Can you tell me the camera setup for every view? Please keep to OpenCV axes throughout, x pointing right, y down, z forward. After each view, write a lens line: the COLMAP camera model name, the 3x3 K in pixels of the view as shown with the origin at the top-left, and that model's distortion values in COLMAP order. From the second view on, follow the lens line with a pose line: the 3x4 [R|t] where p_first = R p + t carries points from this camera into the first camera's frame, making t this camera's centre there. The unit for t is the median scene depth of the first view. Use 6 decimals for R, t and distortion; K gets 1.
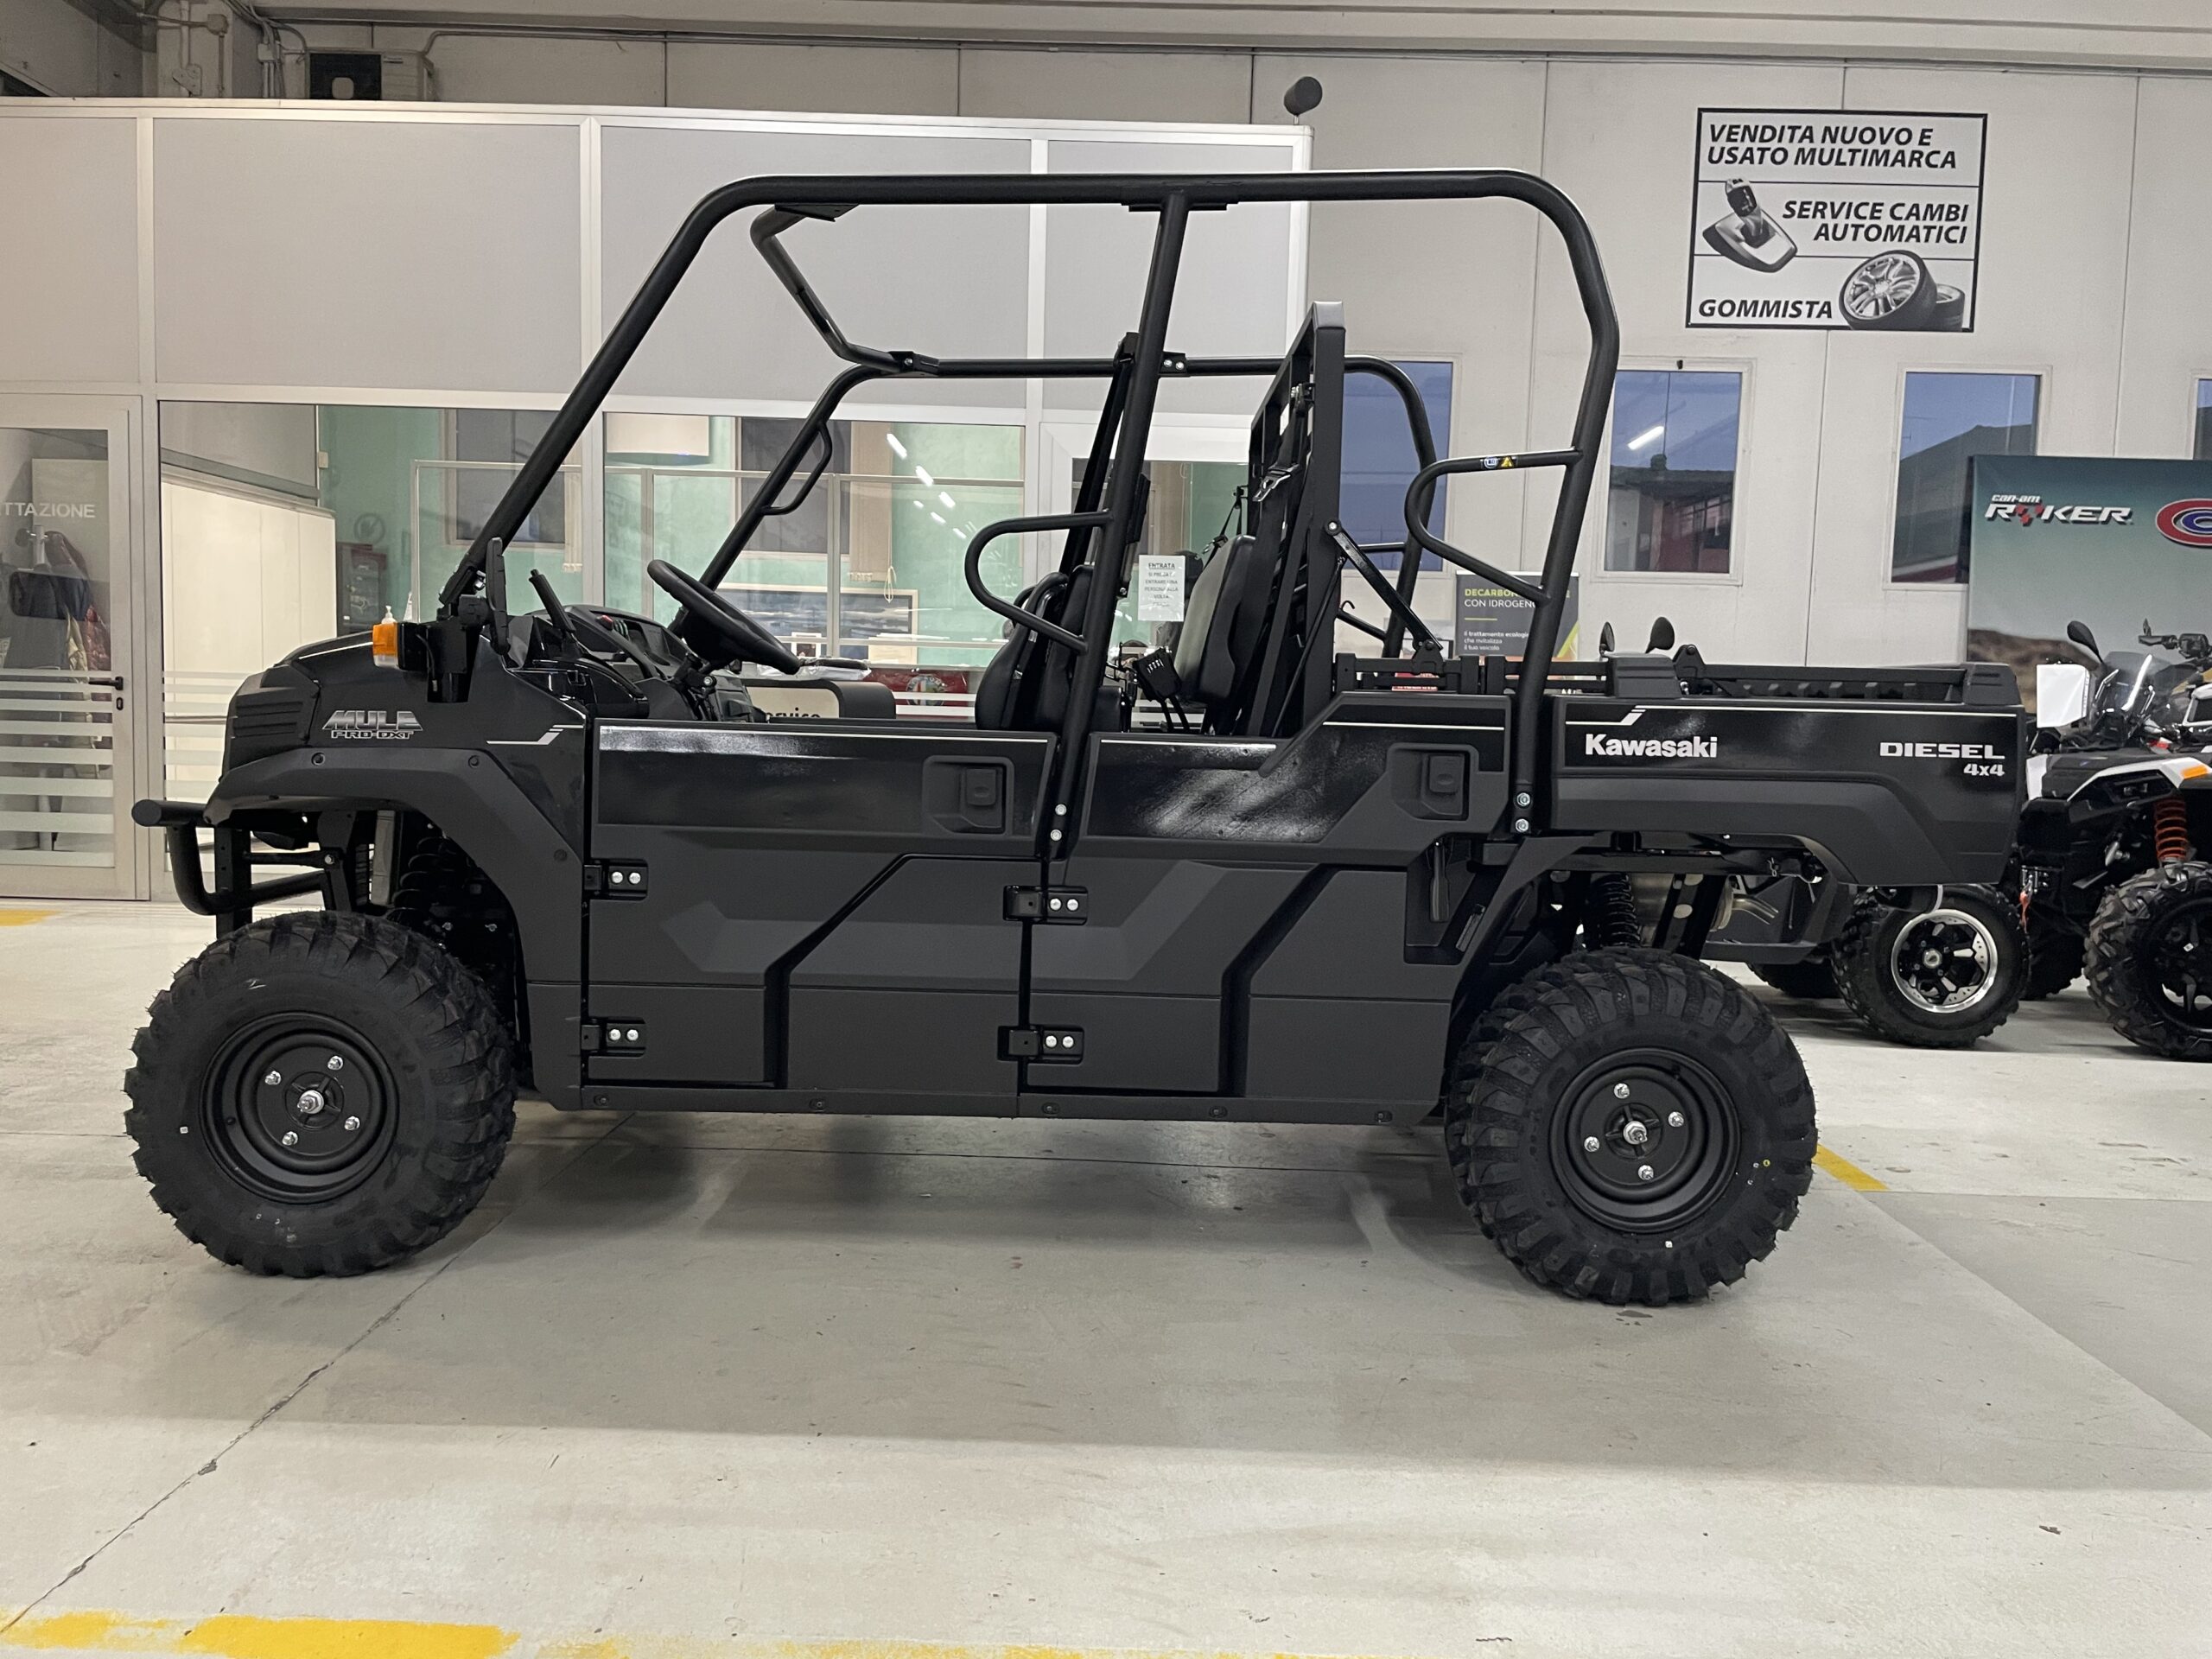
lens RADIAL K [[1581.0, 0, 1063.6], [0, 1581.0, 828.4], [0, 0, 1]] dist [0.063427, -0.066597]
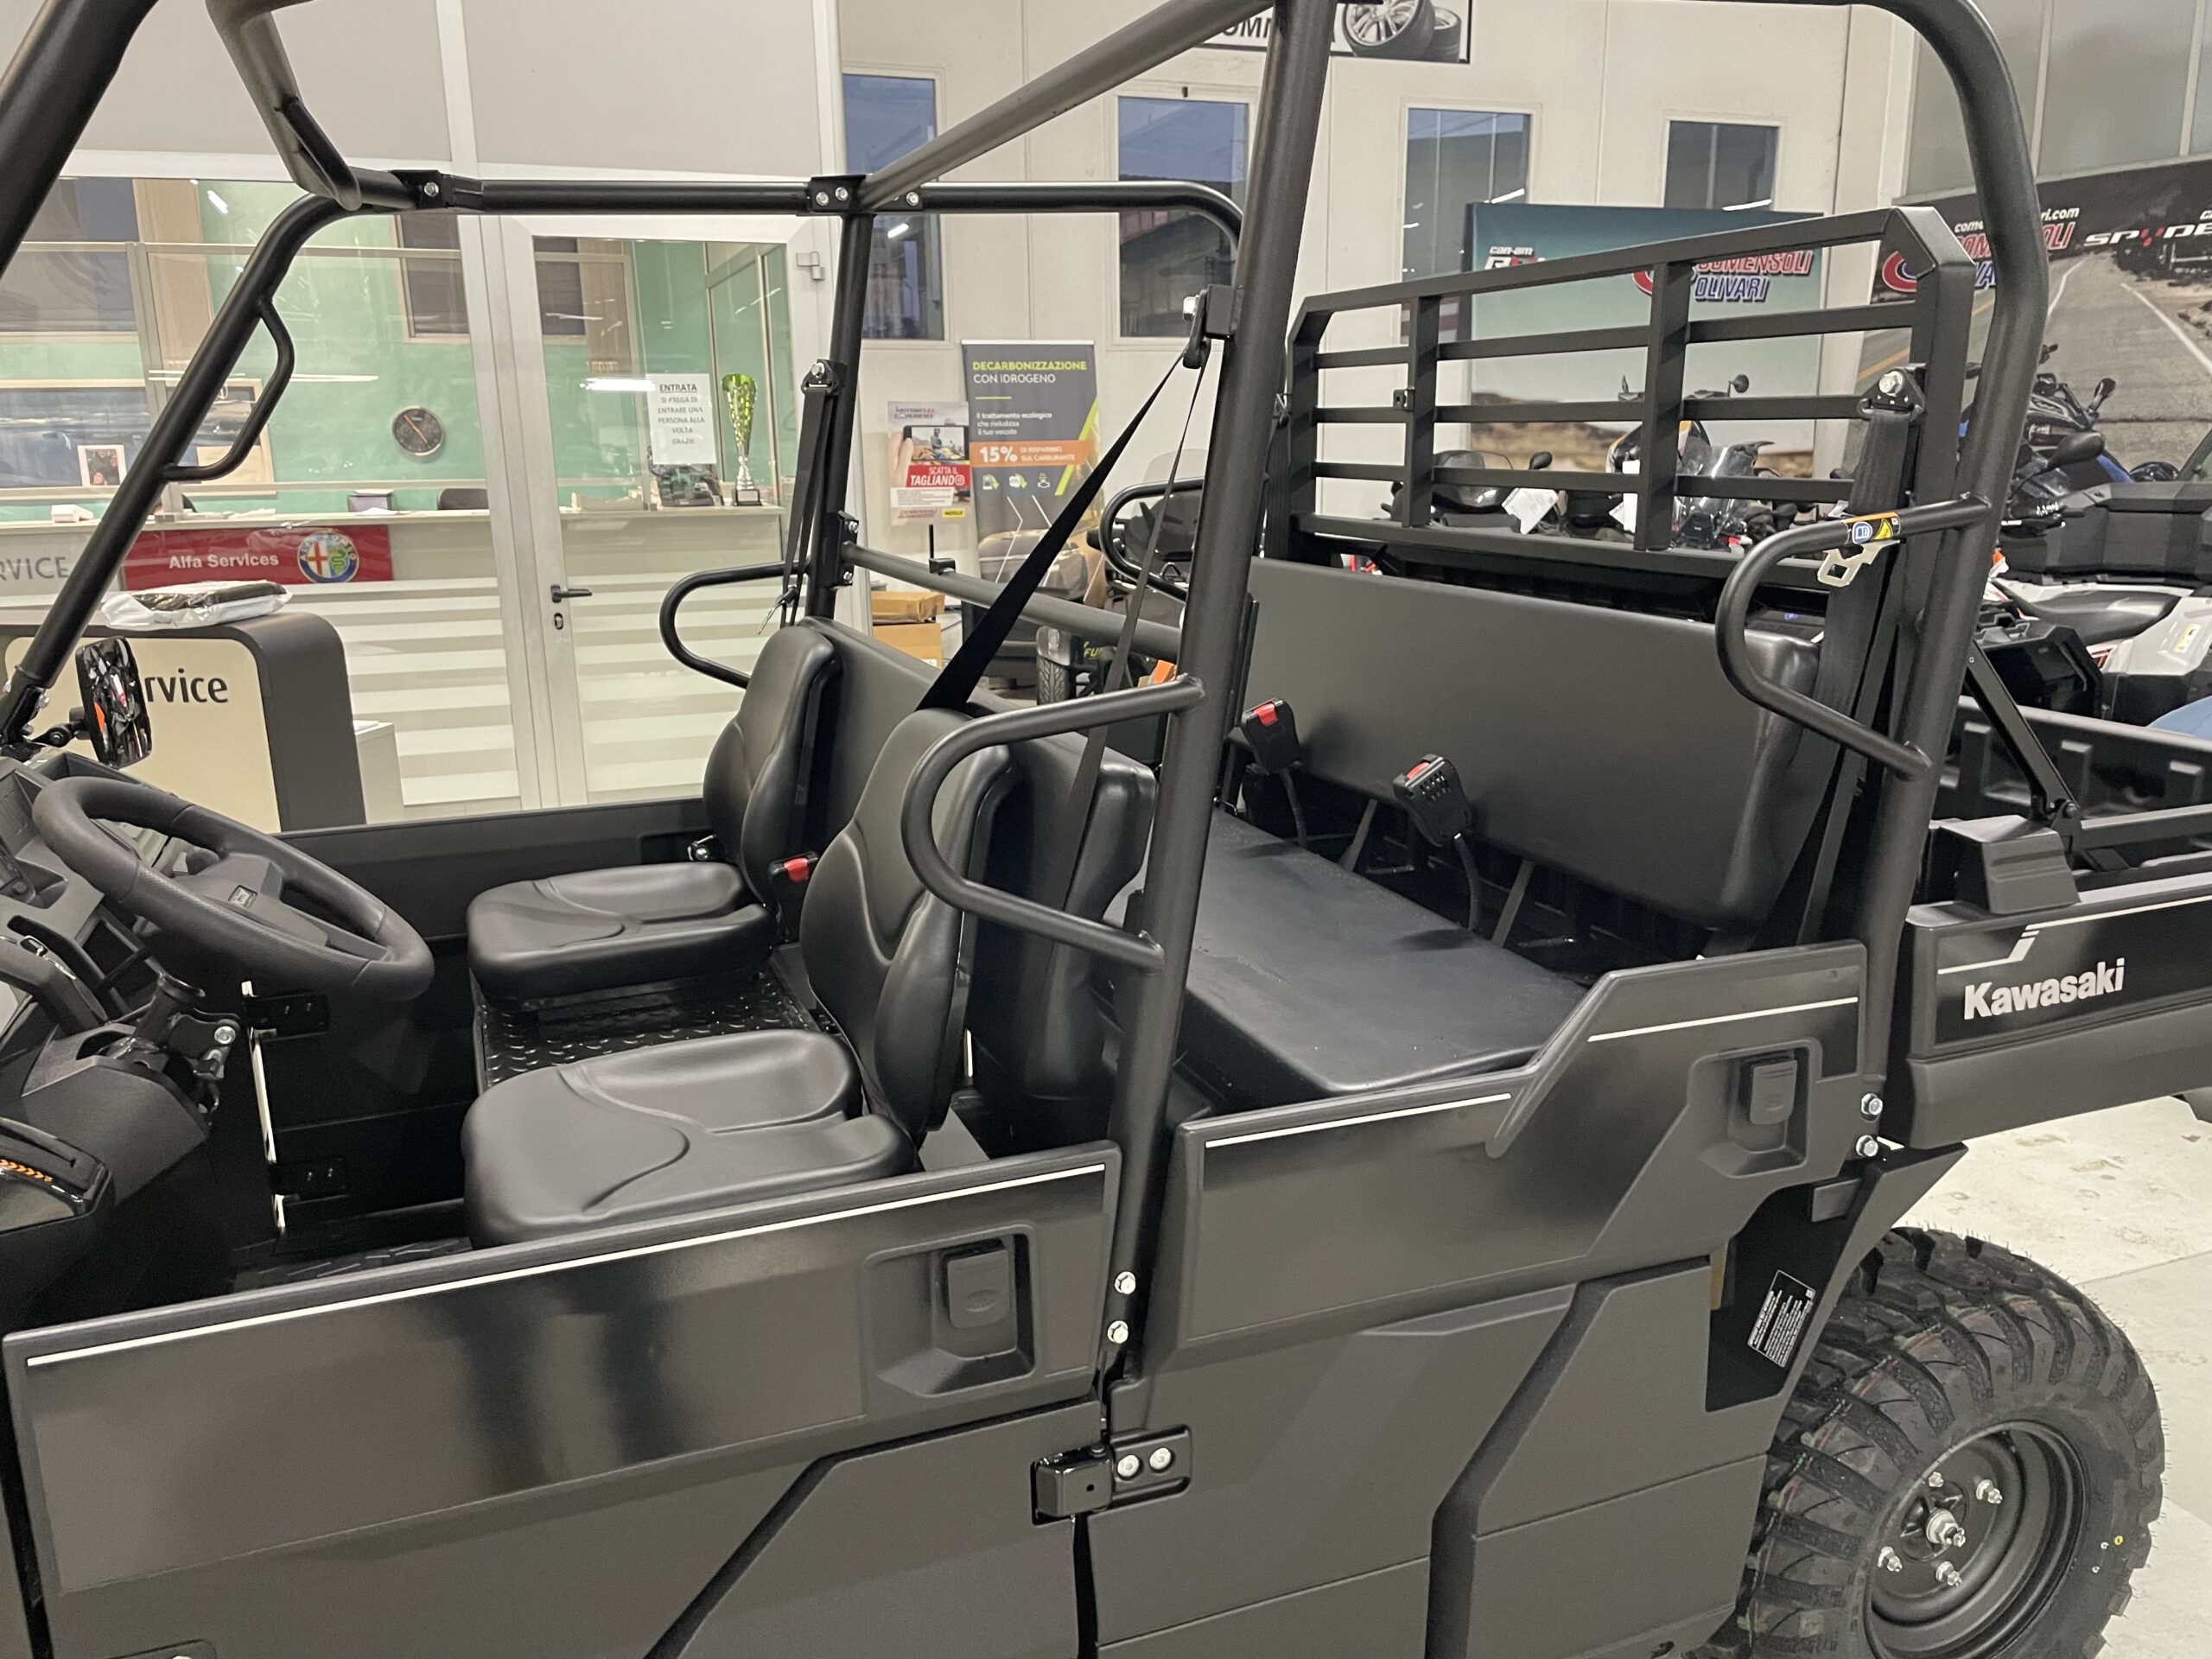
lens RADIAL K [[1637.7, 0, 1070.8], [0, 1637.7, 829.8], [0, 0, 1]] dist [0.068208, -0.086509]
pose [[0.928500, -0.131441, 0.347291, -0.175913], [0.073205, 0.981695, 0.175831, -0.240955], [-0.364045, -0.137836, 0.921126, 0.553706]]
